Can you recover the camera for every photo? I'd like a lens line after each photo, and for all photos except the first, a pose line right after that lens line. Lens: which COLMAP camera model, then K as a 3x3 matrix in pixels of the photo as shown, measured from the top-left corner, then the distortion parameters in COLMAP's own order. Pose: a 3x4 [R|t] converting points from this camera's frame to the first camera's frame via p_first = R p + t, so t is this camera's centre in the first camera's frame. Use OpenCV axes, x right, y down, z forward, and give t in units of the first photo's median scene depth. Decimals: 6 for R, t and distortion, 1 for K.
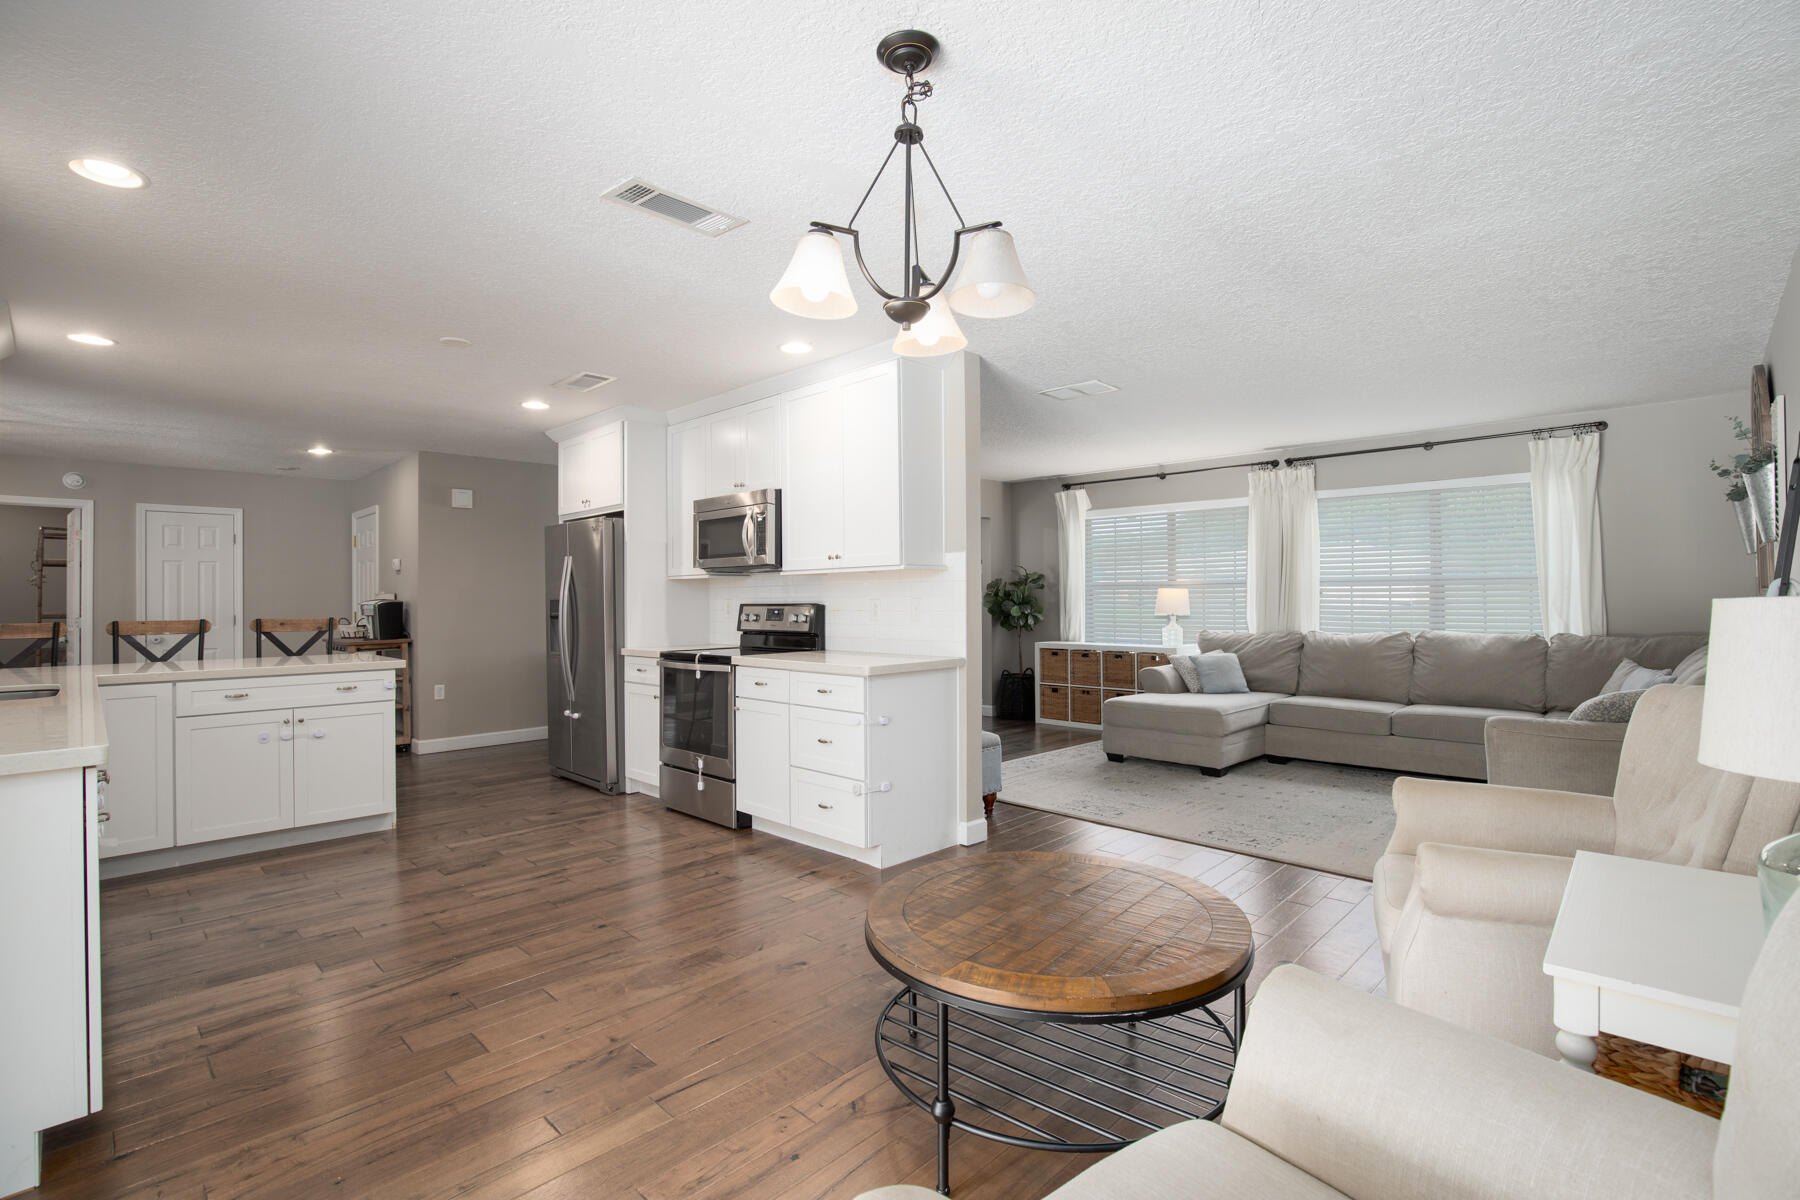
lens RADIAL K [[825.7, 0, 900.9], [0, 825.7, 589.9], [0, 0, 1]] dist [-0.033345, 0.009235]
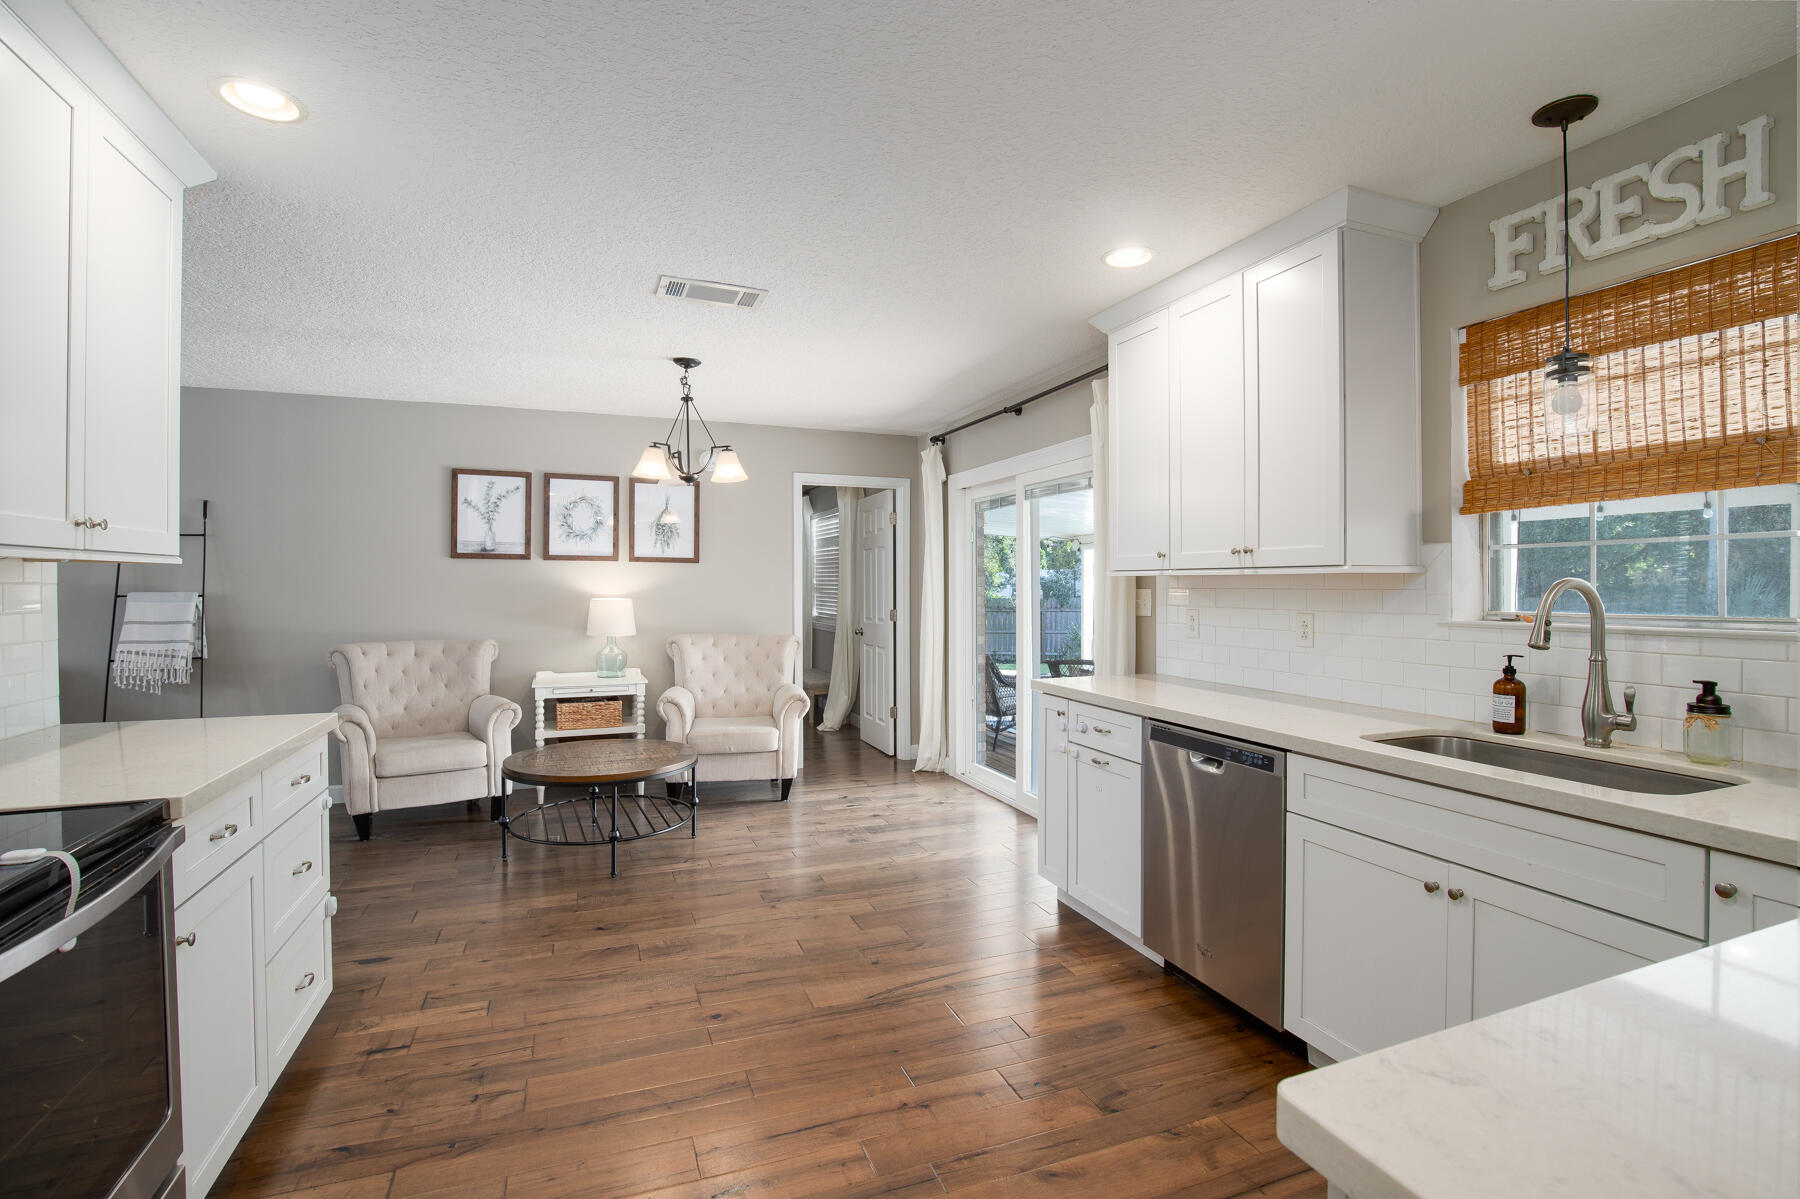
lens RADIAL K [[825.7, 0, 900.9], [0, 825.7, 589.4], [0, 0, 1]] dist [-0.033345, 0.009235]
pose [[-0.909572, 0.008039, 0.415469, -0.484056], [0.006133, 0.999964, -0.005920, -0.002052], [-0.415502, -0.002836, -0.909588, 0.923833]]
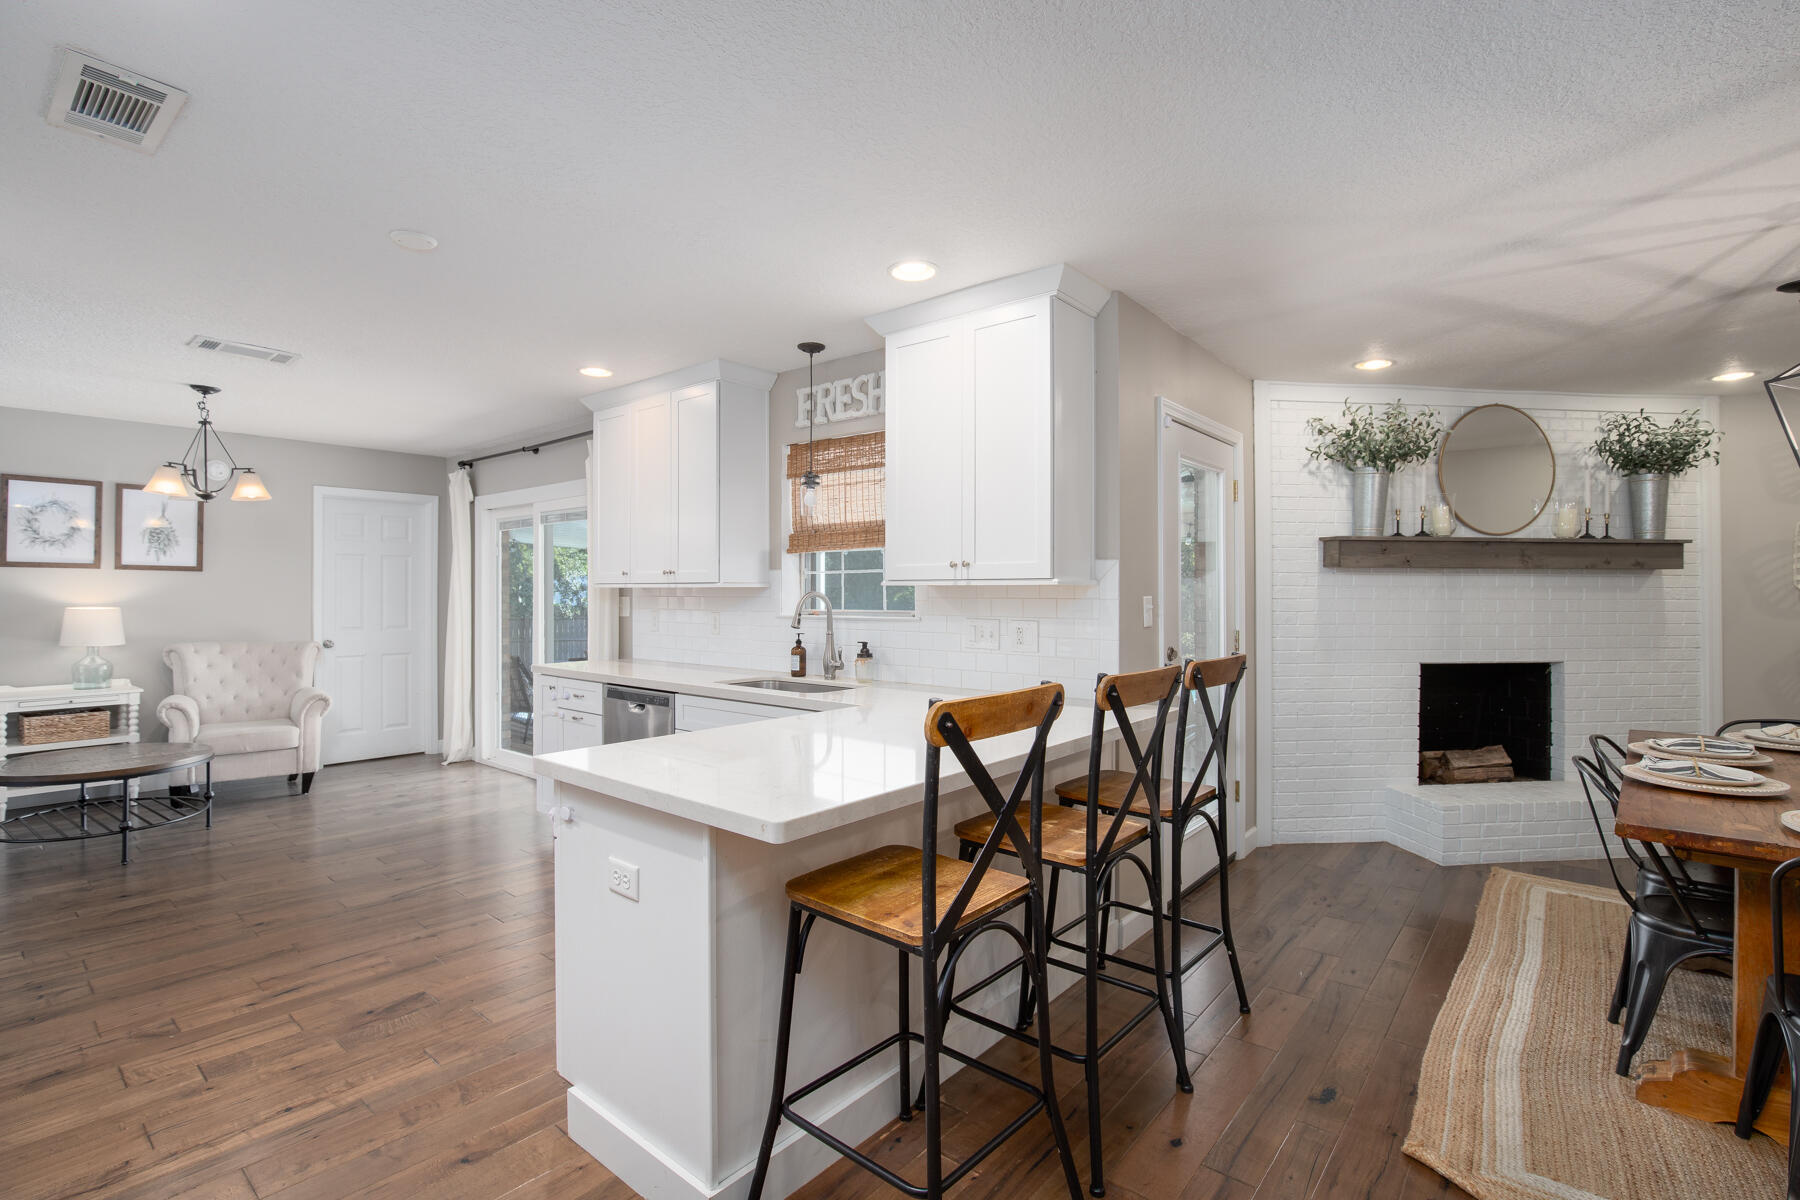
lens RADIAL K [[836.1, 0, 899.0], [0, 836.1, 588.7], [0, 0, 1]] dist [-0.044490, 0.009129]
pose [[-0.996864, 0.008821, -0.078637, -0.617522], [0.009831, 0.999874, -0.012467, 0.000152], [0.078517, -0.013201, -0.996825, 1.177015]]
